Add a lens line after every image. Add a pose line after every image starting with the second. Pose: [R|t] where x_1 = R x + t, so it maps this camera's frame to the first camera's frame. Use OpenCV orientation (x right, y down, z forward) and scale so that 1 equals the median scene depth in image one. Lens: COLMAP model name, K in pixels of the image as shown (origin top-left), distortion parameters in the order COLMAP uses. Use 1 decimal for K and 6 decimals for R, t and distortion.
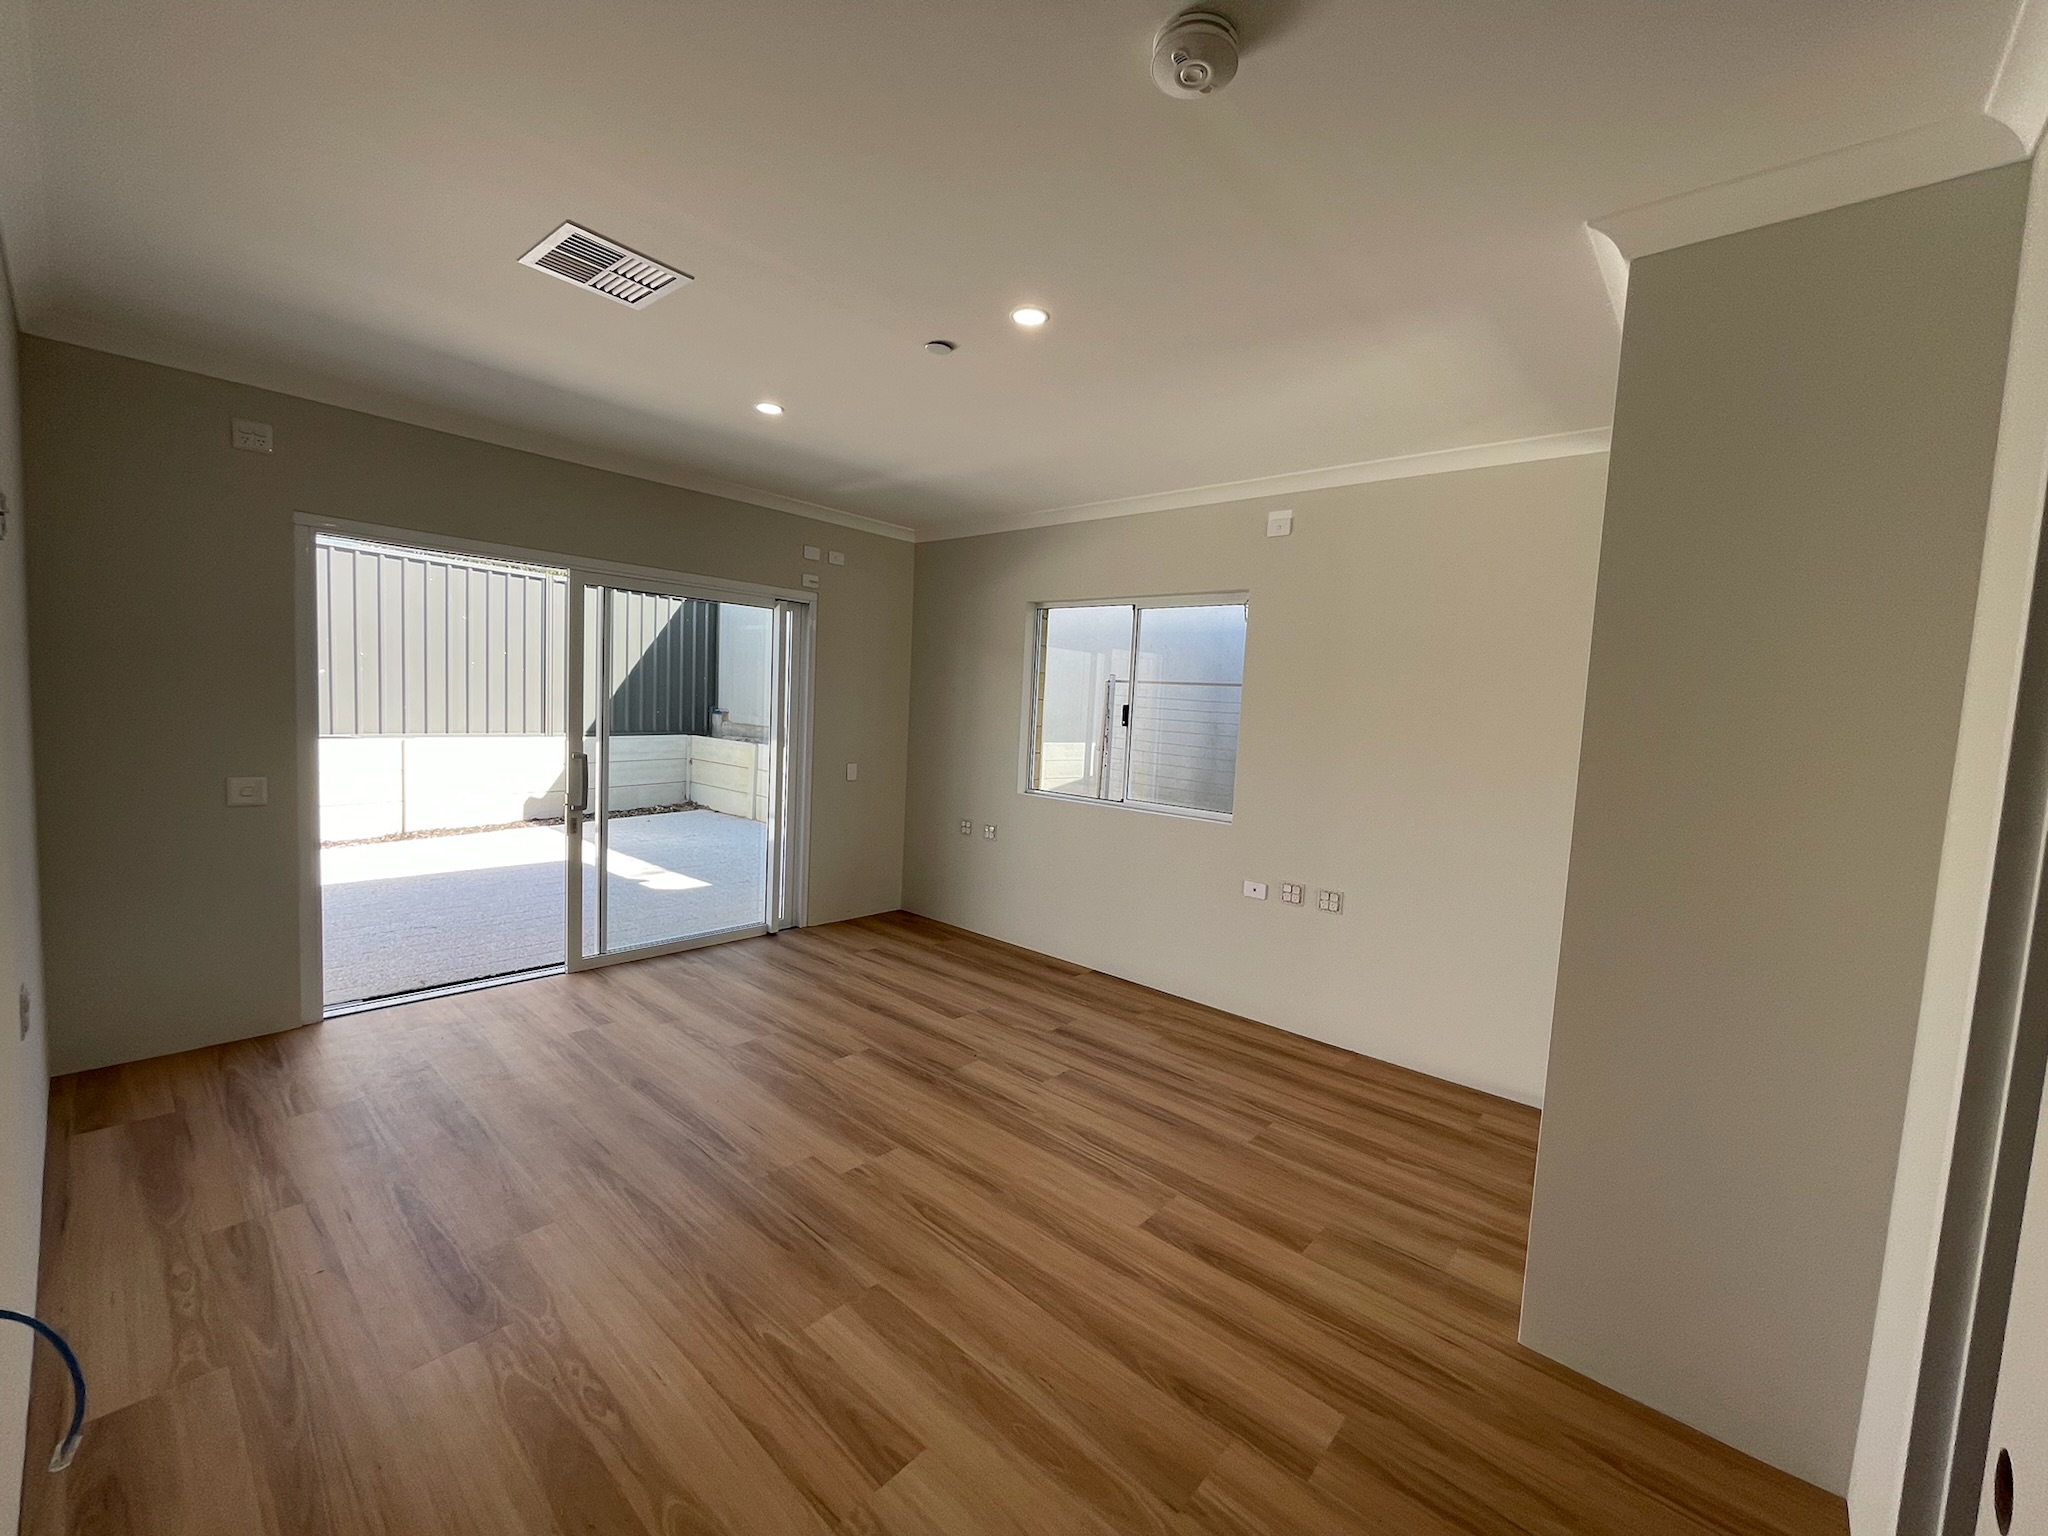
lens RADIAL K [[829.2, 0, 1024.0], [0, 829.2, 768.0], [0, 0, 1]] dist [-0.000204, 0.000022]
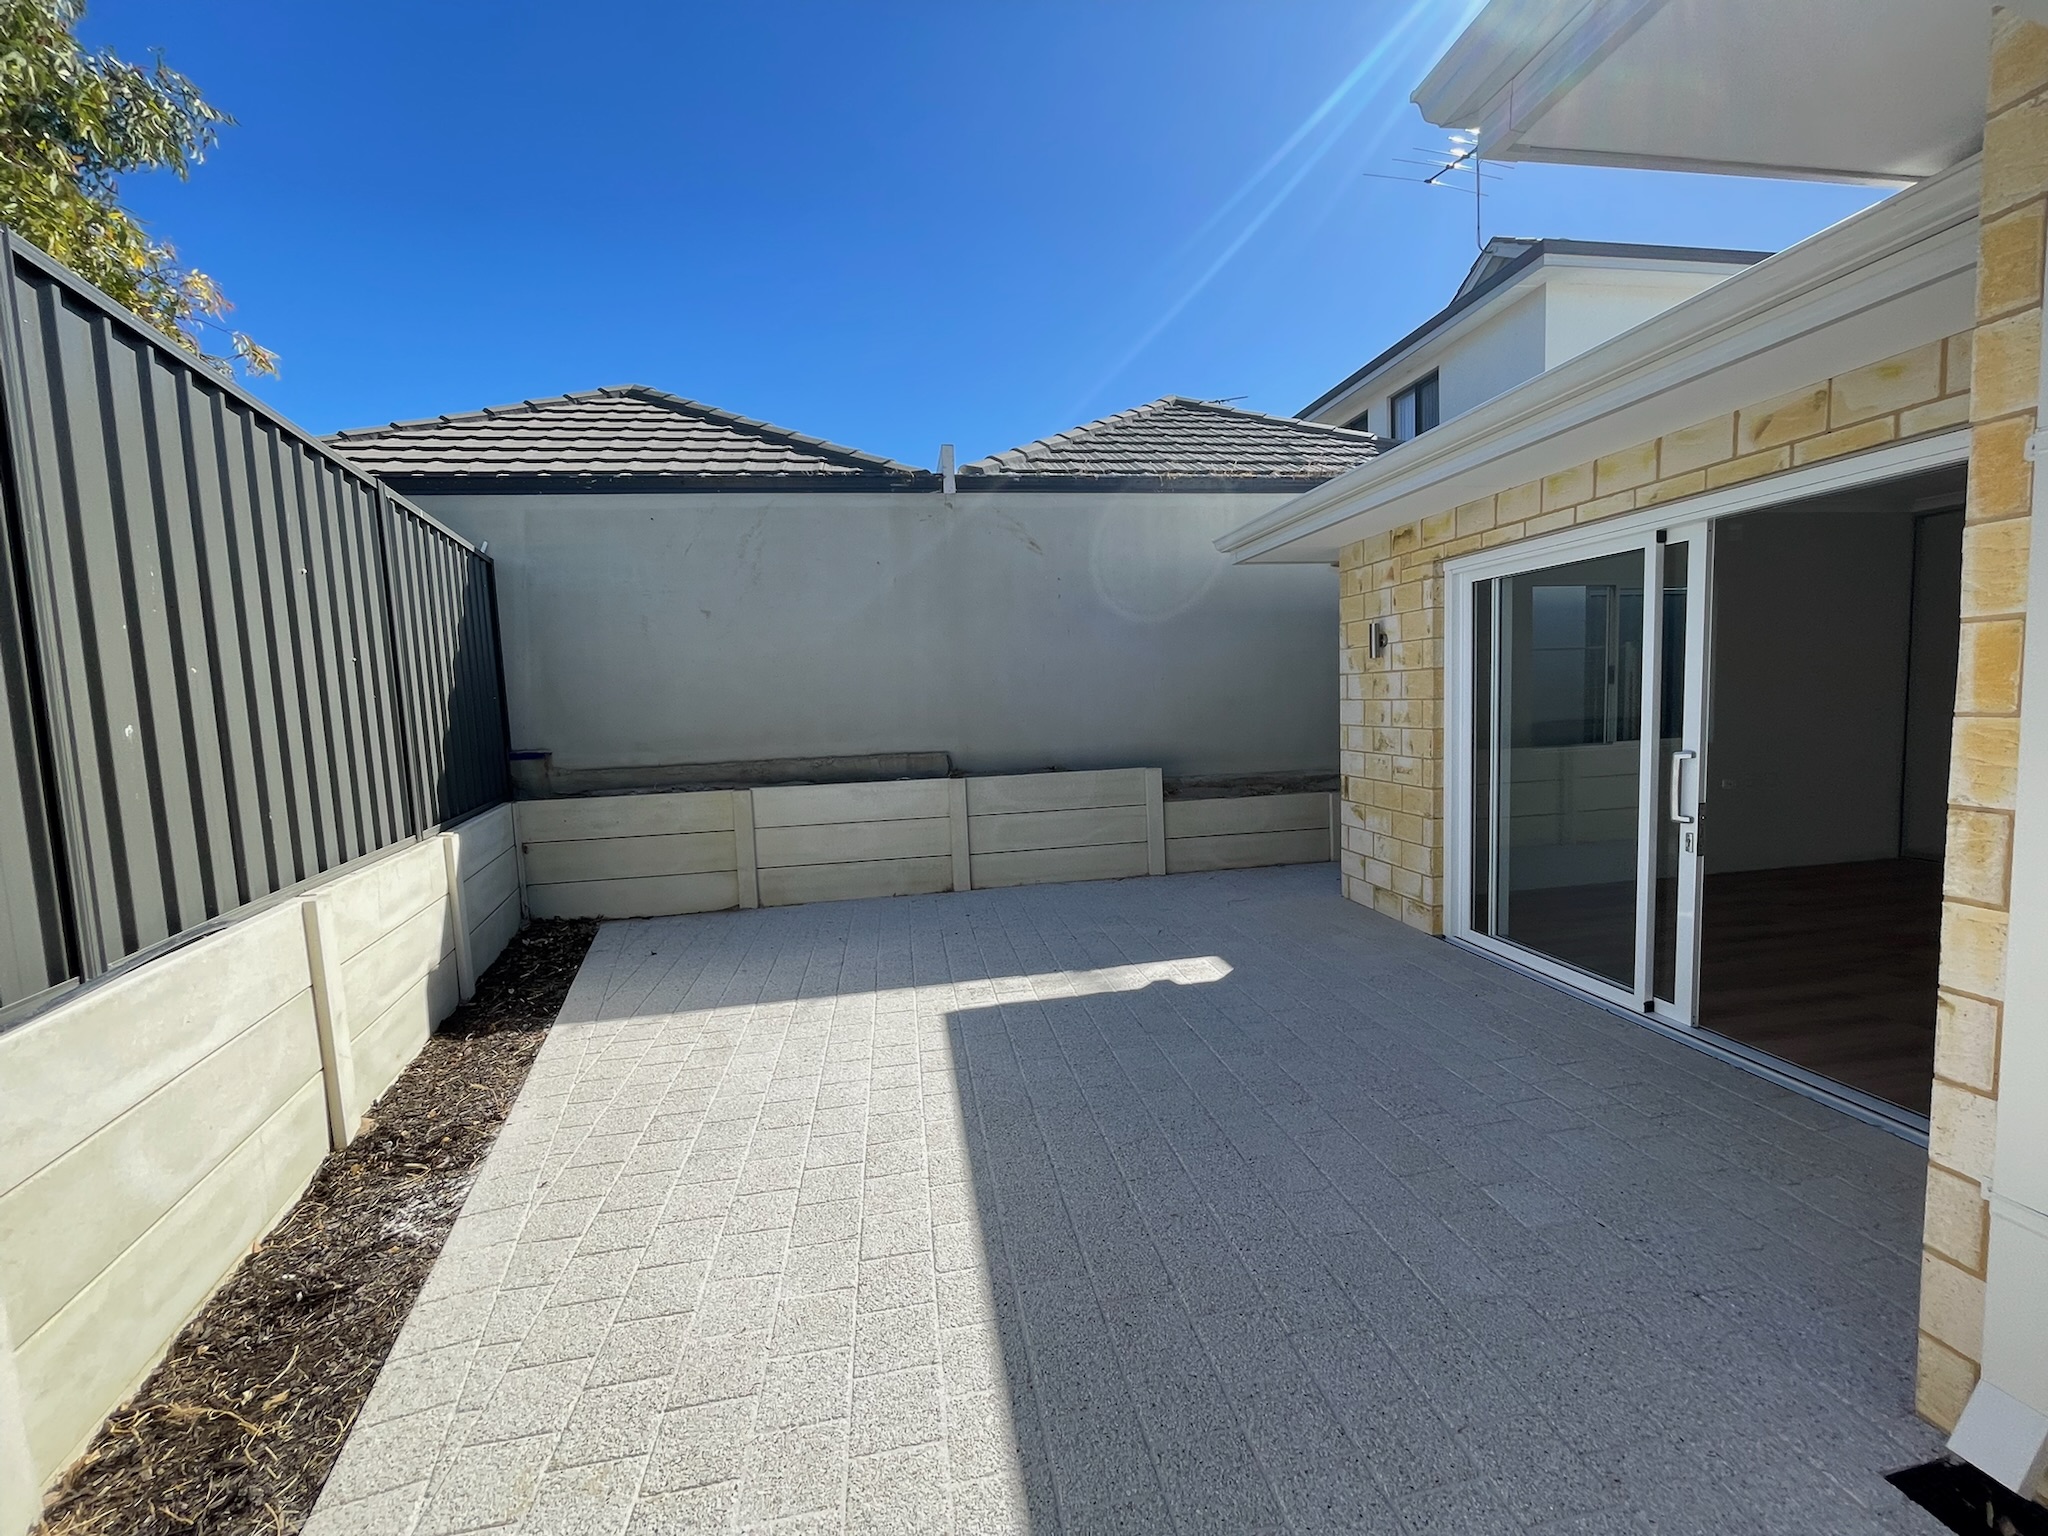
lens RADIAL K [[829.2, 0, 1024.0], [0, 829.2, 768.0], [0, 0, 1]] dist [-0.000204, 0.000022]
pose [[0.617670, -0.139007, 0.774055, -0.667594], [0.129738, 0.988780, 0.074042, -0.063401], [-0.775662, 0.054691, 0.628775, 0.424679]]
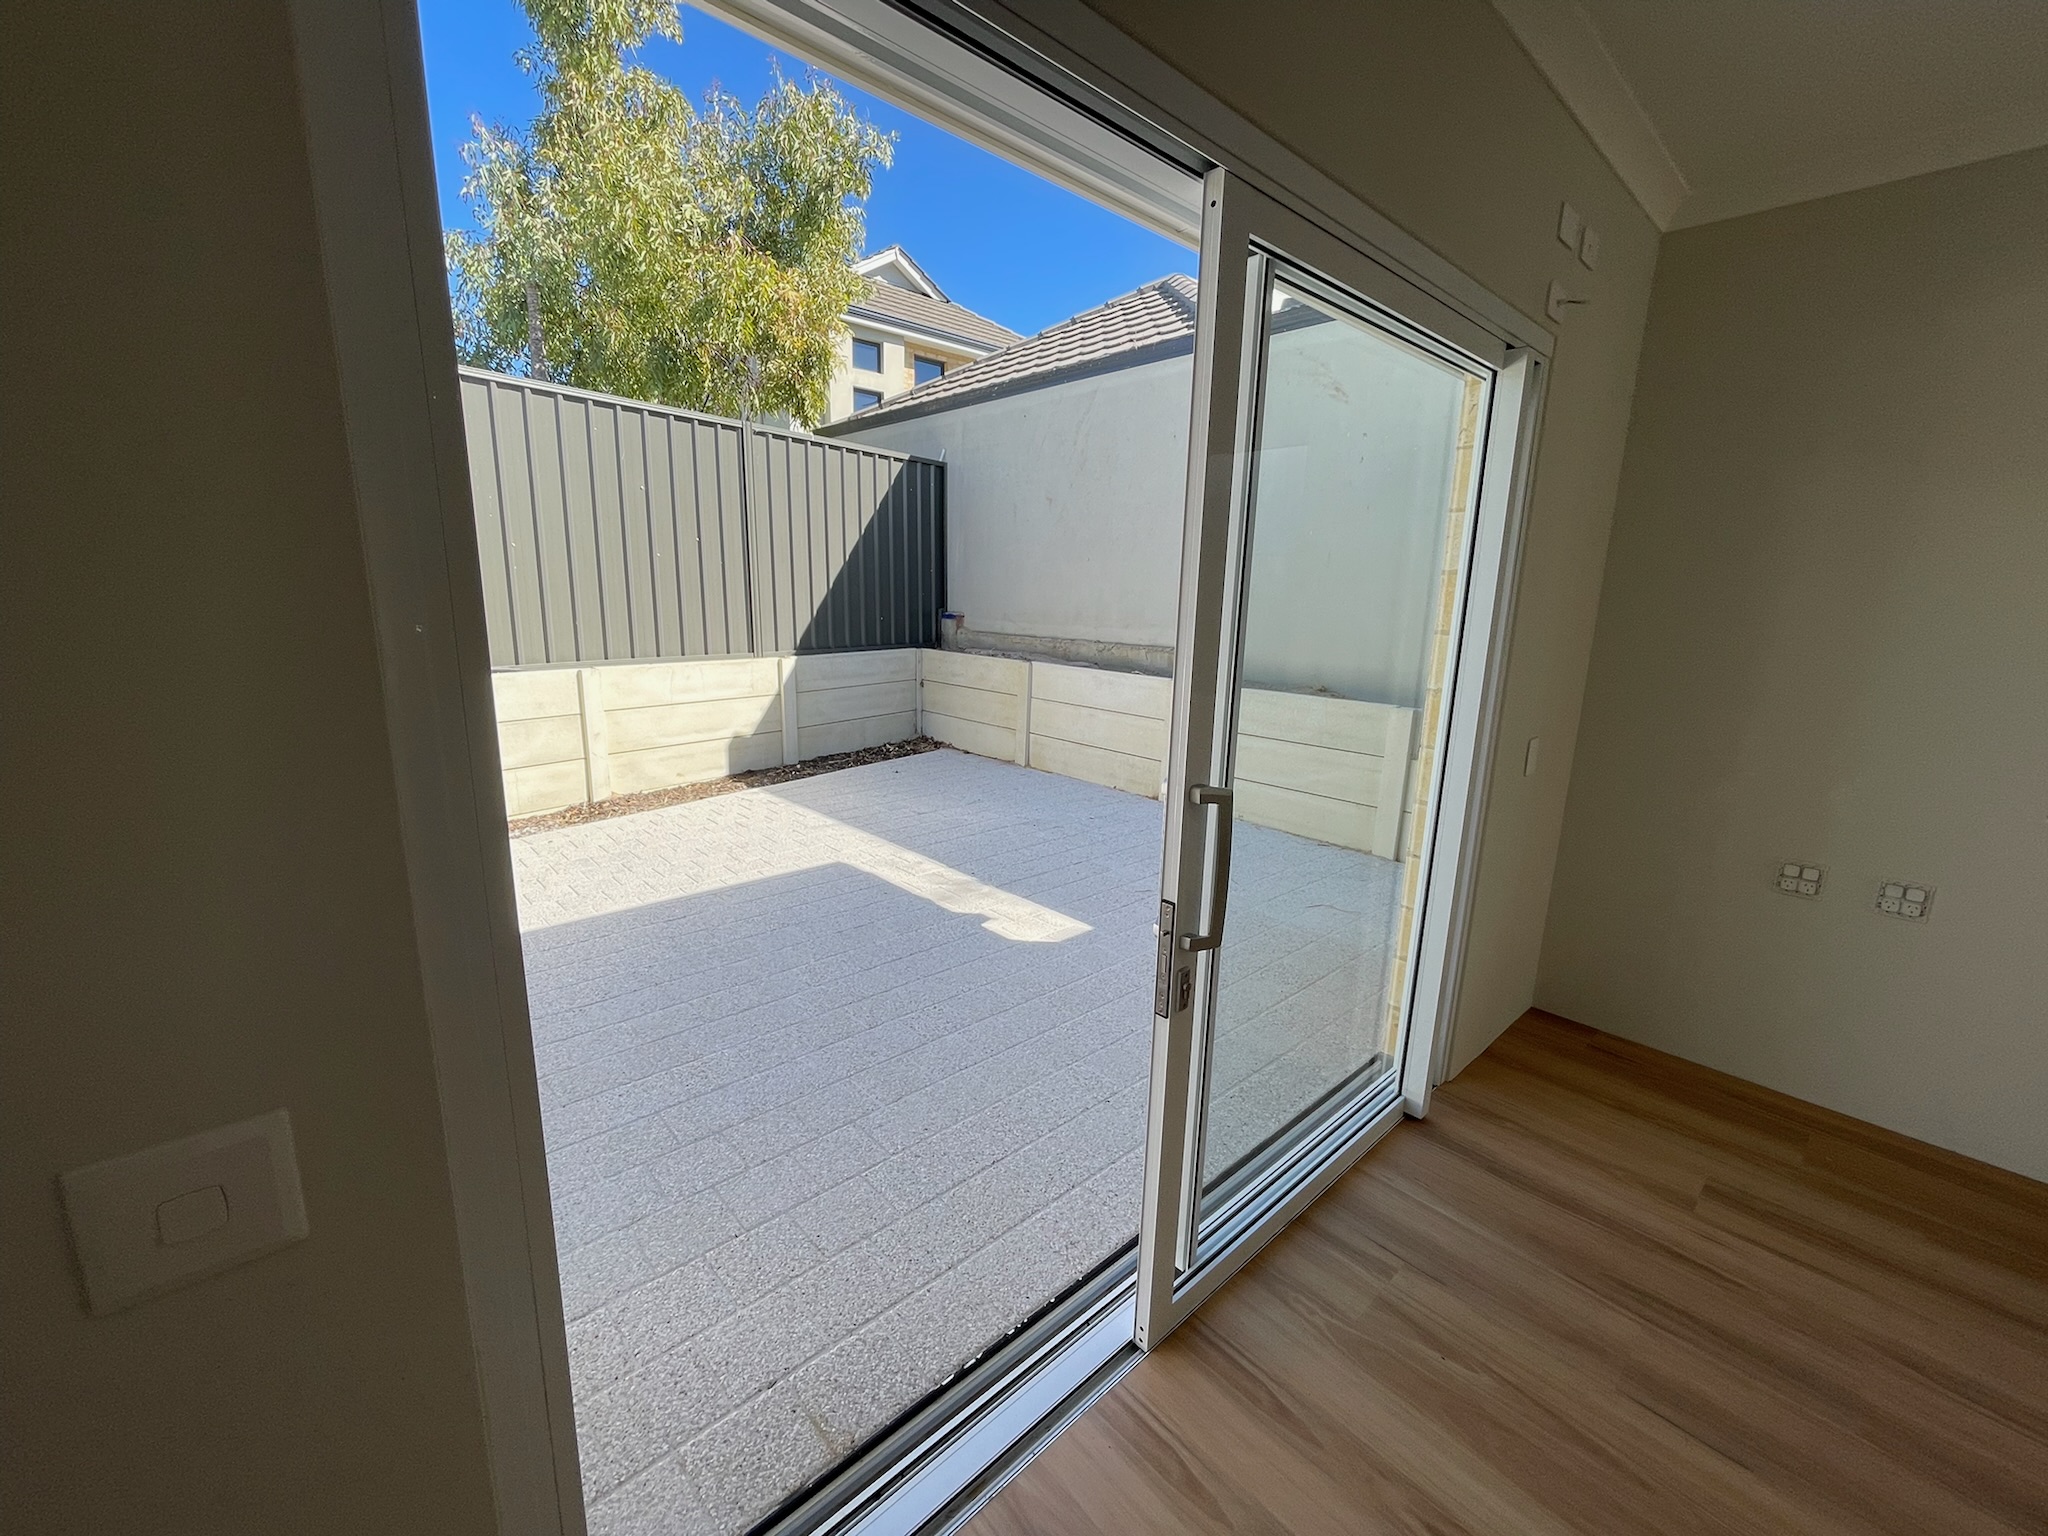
lens RADIAL K [[815.5, 0, 1039.4], [0, 815.5, 777.7], [0, 0, 1]] dist [-0.000388, -0.000065]
pose [[0.995456, -0.000032, -0.095218, -0.242162], [0.013745, 0.989575, 0.143360, -0.030328], [0.094221, -0.144018, 0.985079, 0.284411]]
